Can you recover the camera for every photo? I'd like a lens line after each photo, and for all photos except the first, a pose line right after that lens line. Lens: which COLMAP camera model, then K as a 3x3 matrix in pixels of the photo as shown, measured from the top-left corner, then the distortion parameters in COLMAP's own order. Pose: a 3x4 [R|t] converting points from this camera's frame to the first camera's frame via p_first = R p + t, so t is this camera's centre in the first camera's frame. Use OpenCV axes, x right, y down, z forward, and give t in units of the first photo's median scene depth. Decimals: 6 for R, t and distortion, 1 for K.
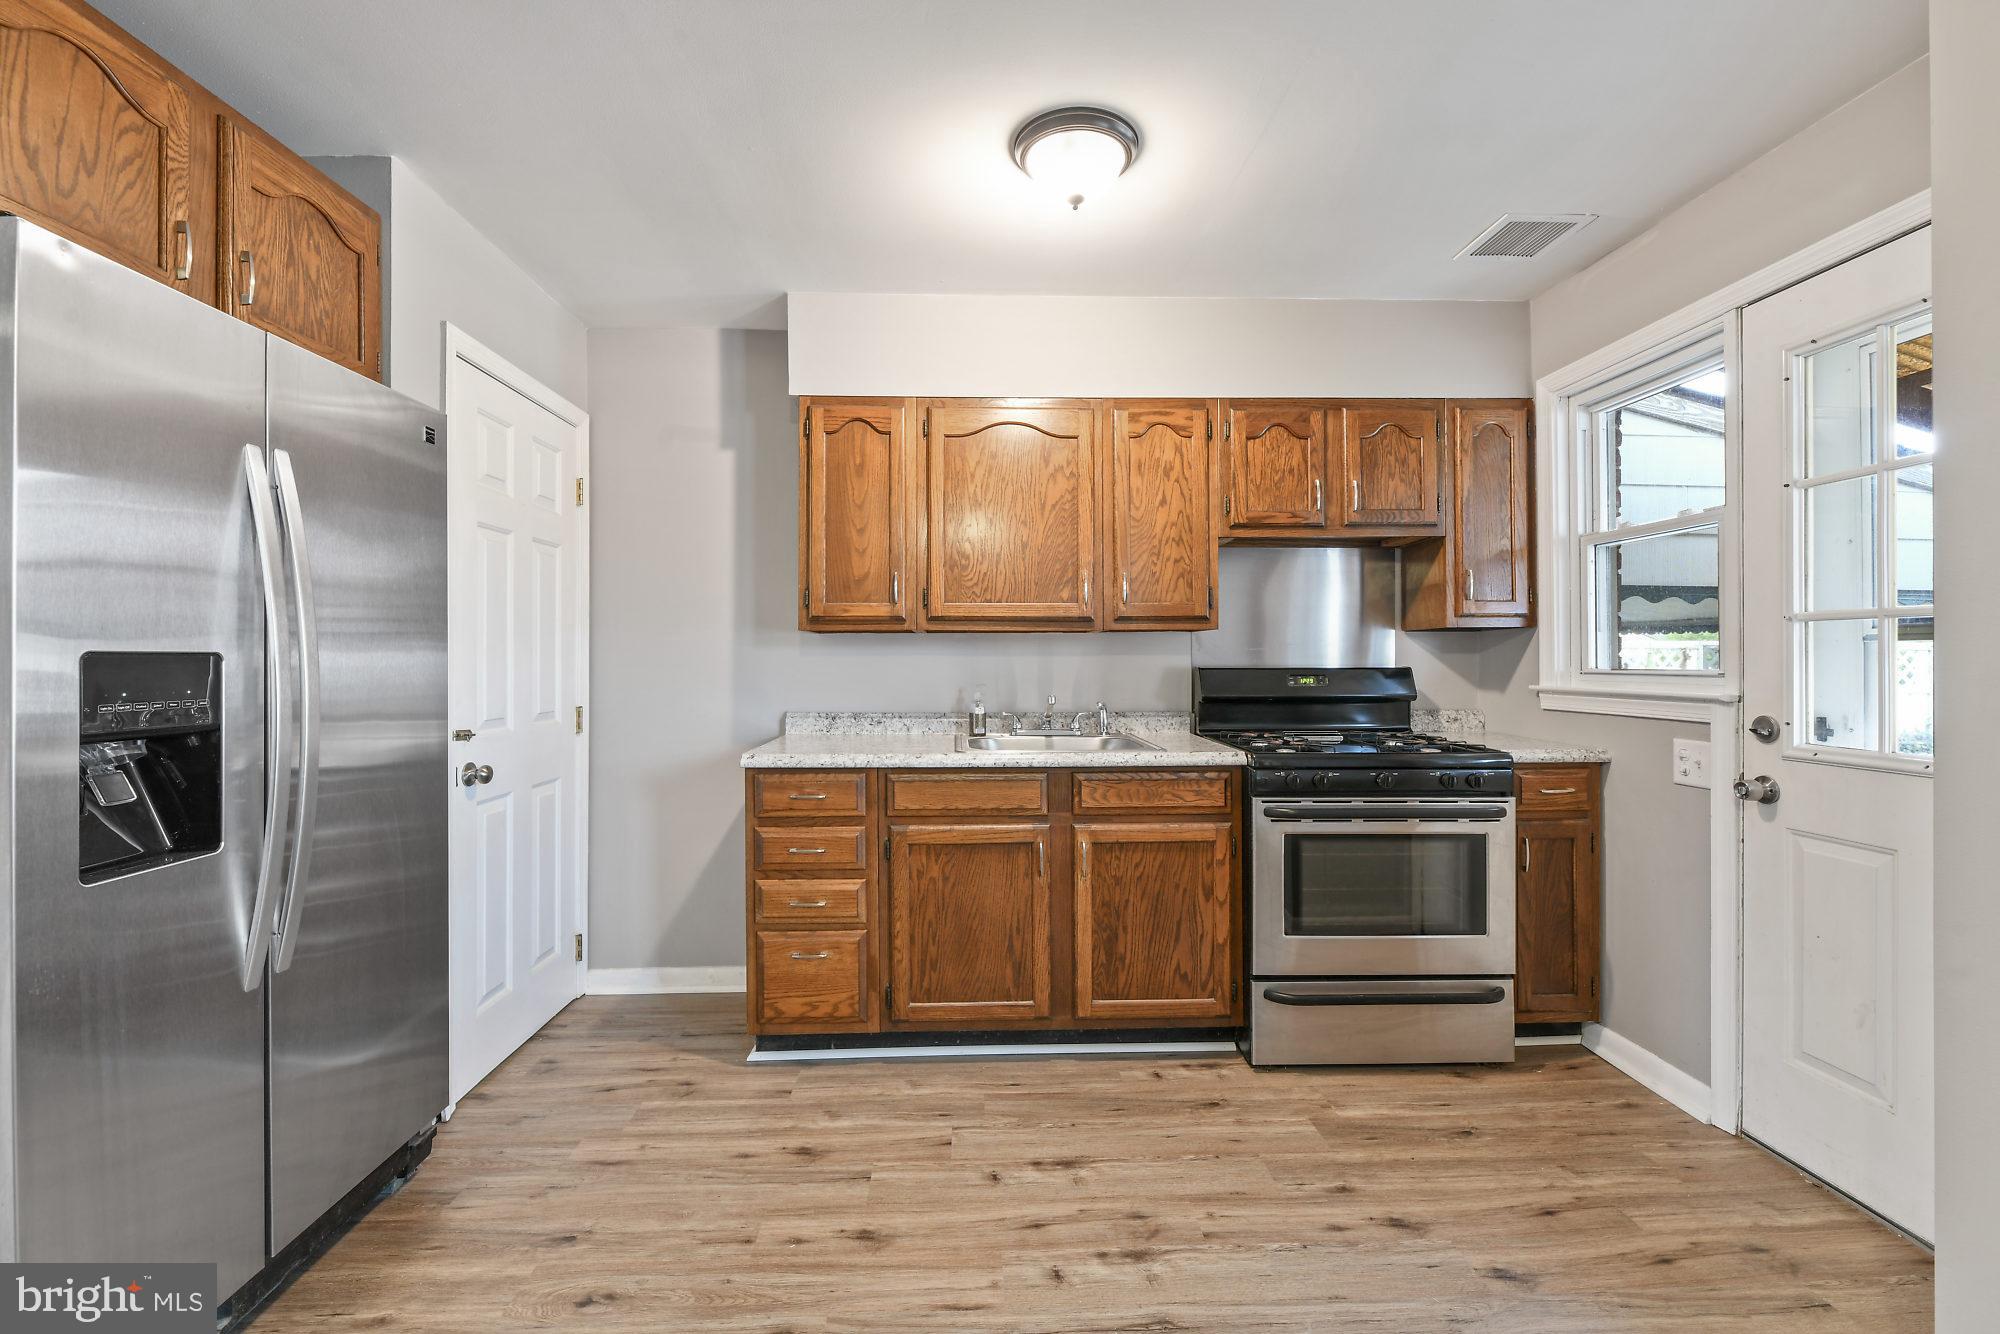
lens RADIAL K [[841.1, 0, 992.6], [0, 841.1, 657.4], [0, 0, 1]] dist [0.000640, -0.003027]
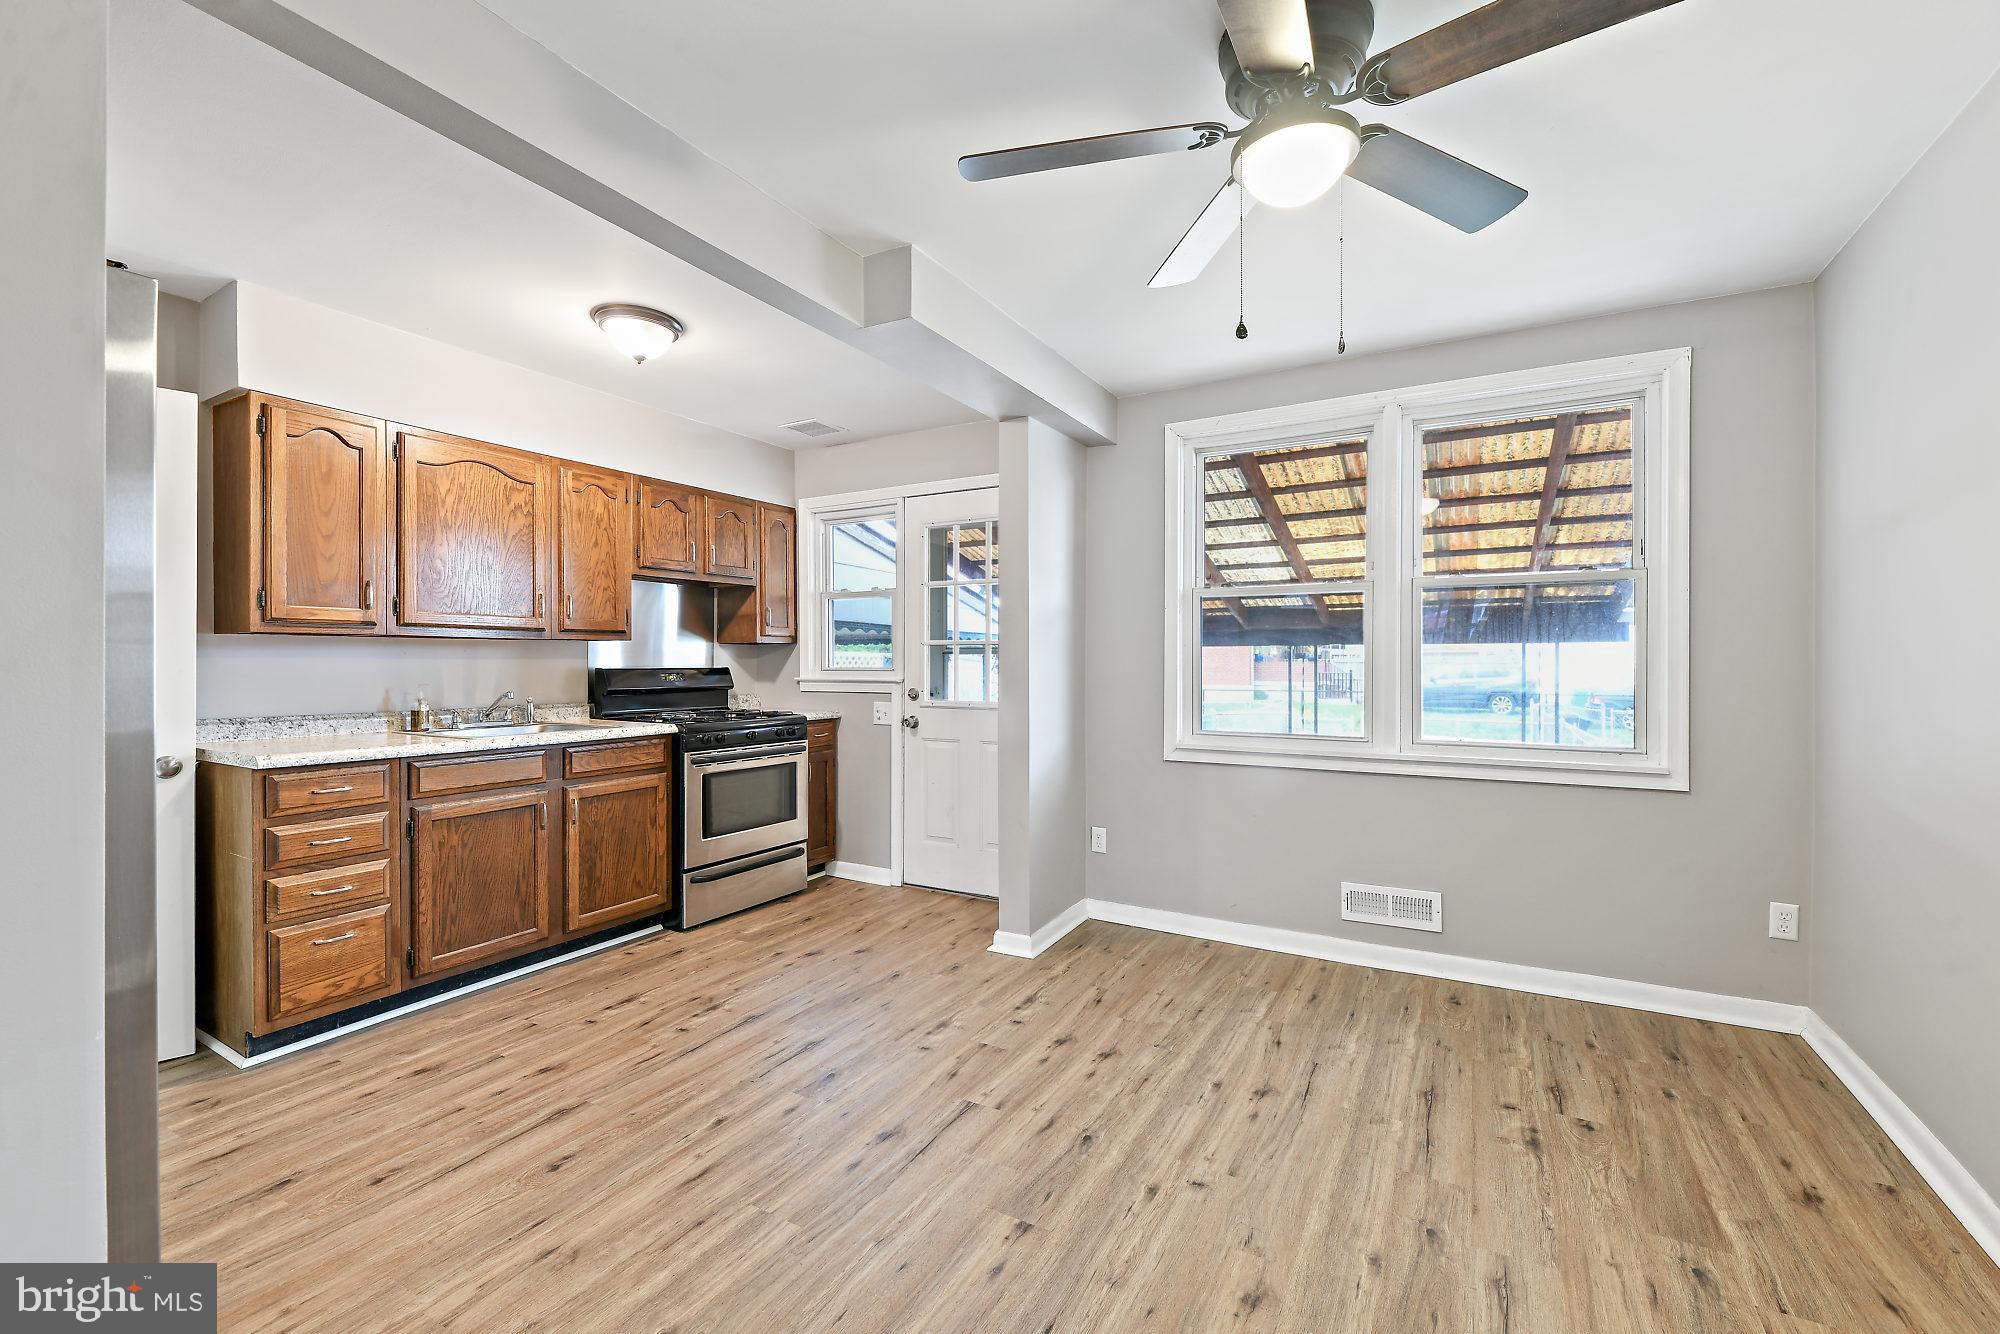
lens RADIAL K [[841.1, 0, 997.1], [0, 841.1, 662.2], [0, 0, 1]] dist [0.000640, -0.003027]
pose [[0.523153, 0.000700, 0.852239, -0.684371], [-0.002359, 0.999997, 0.000626, 0.000697], [-0.852236, -0.002339, 0.523153, -0.272861]]
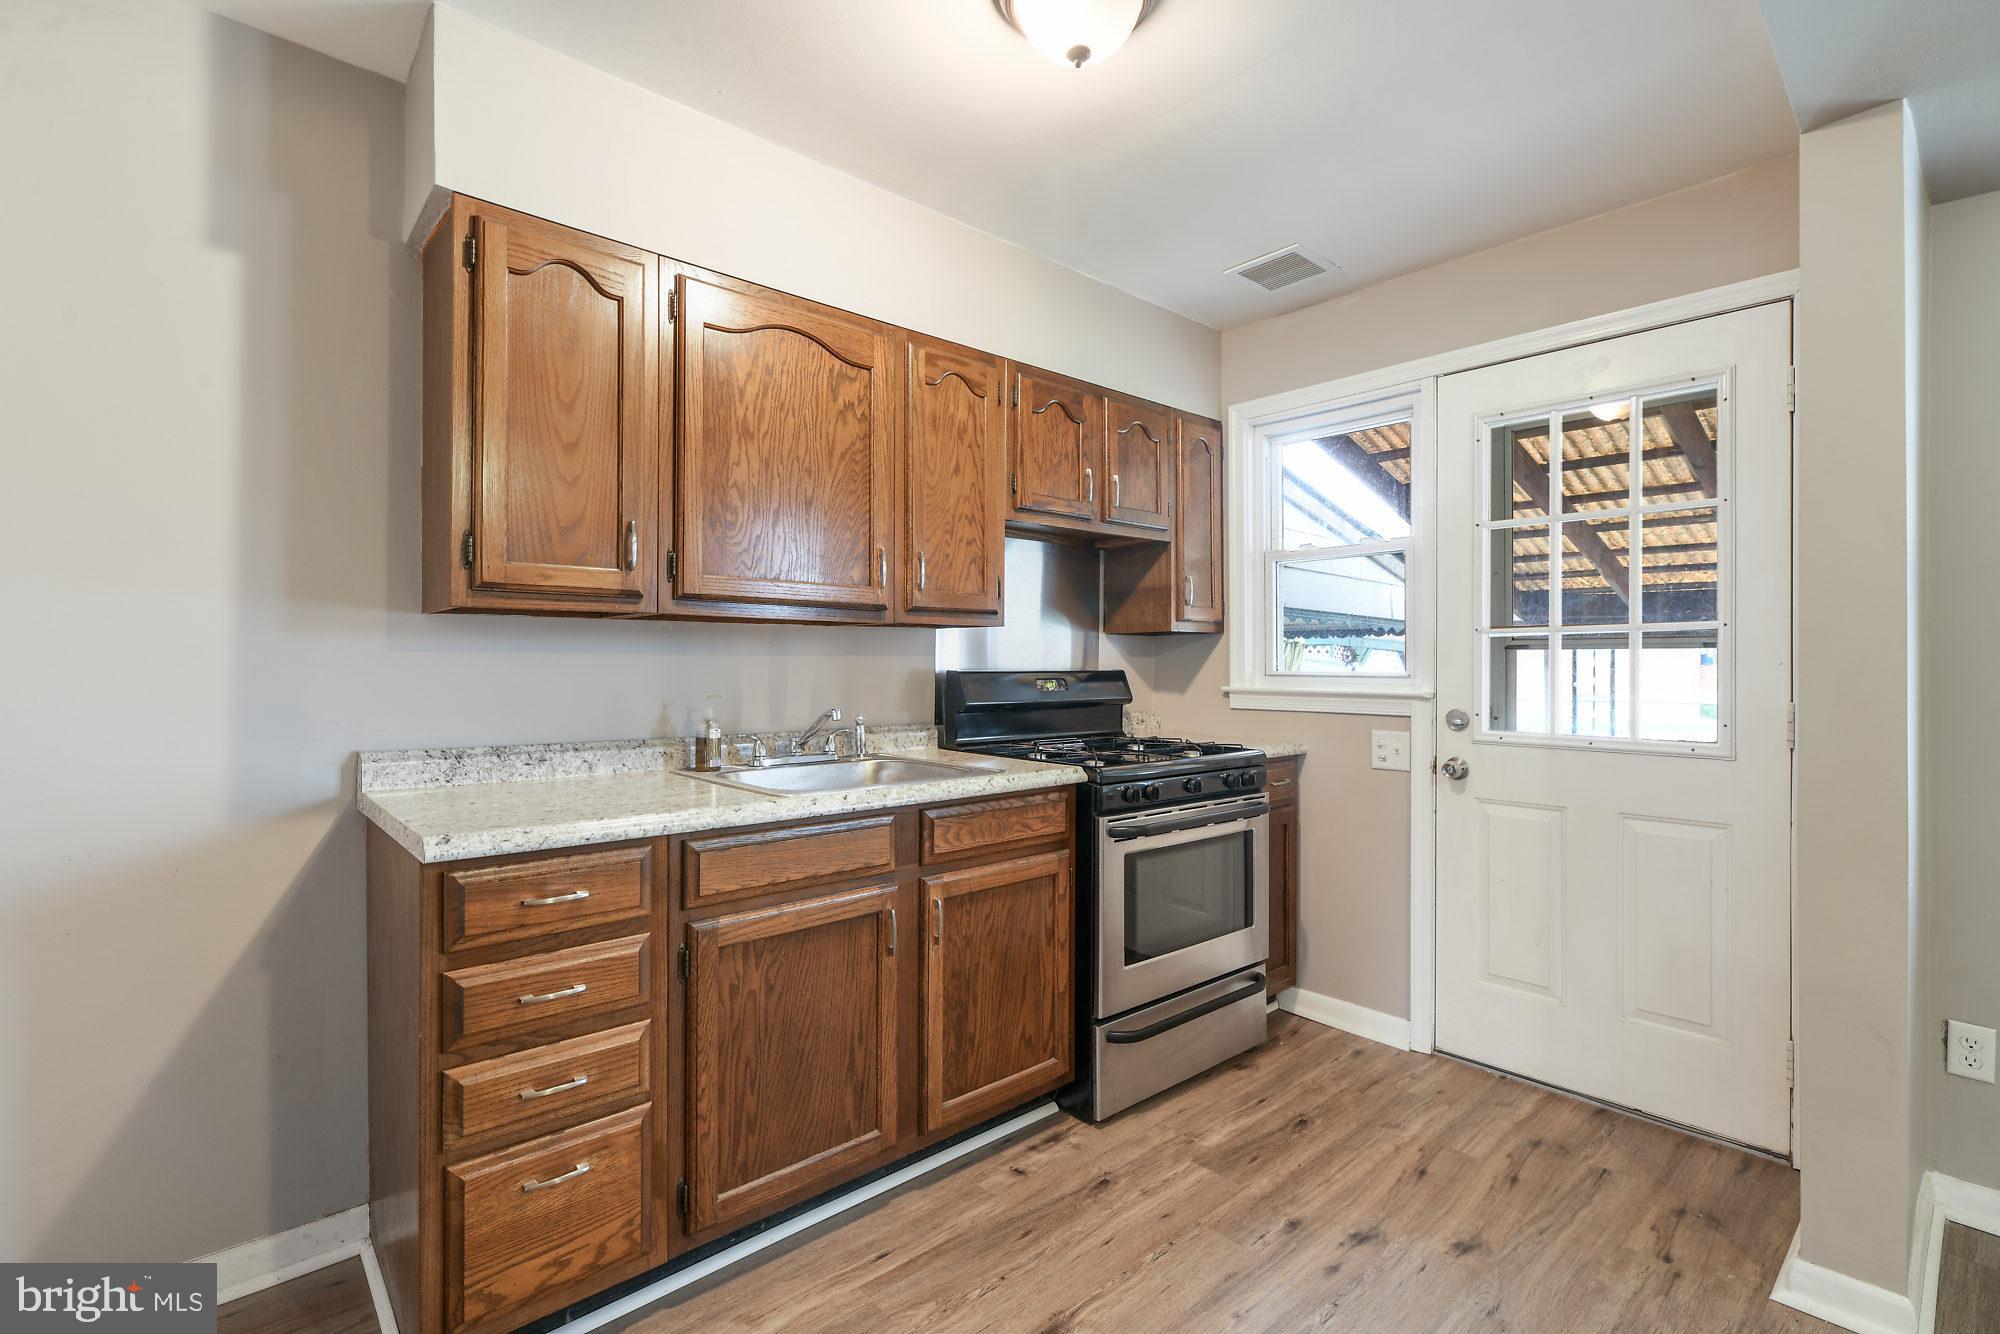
lens RADIAL K [[907.6, 0, 989.4], [0, 907.6, 658.1], [0, 0, 1]] dist [-0.001008, -0.001390]
pose [[0.767914, 0.007607, 0.640508, -0.387301], [-0.006090, 0.999971, -0.004575, 0.003813], [-0.640524, -0.000387, 0.767938, 0.339989]]
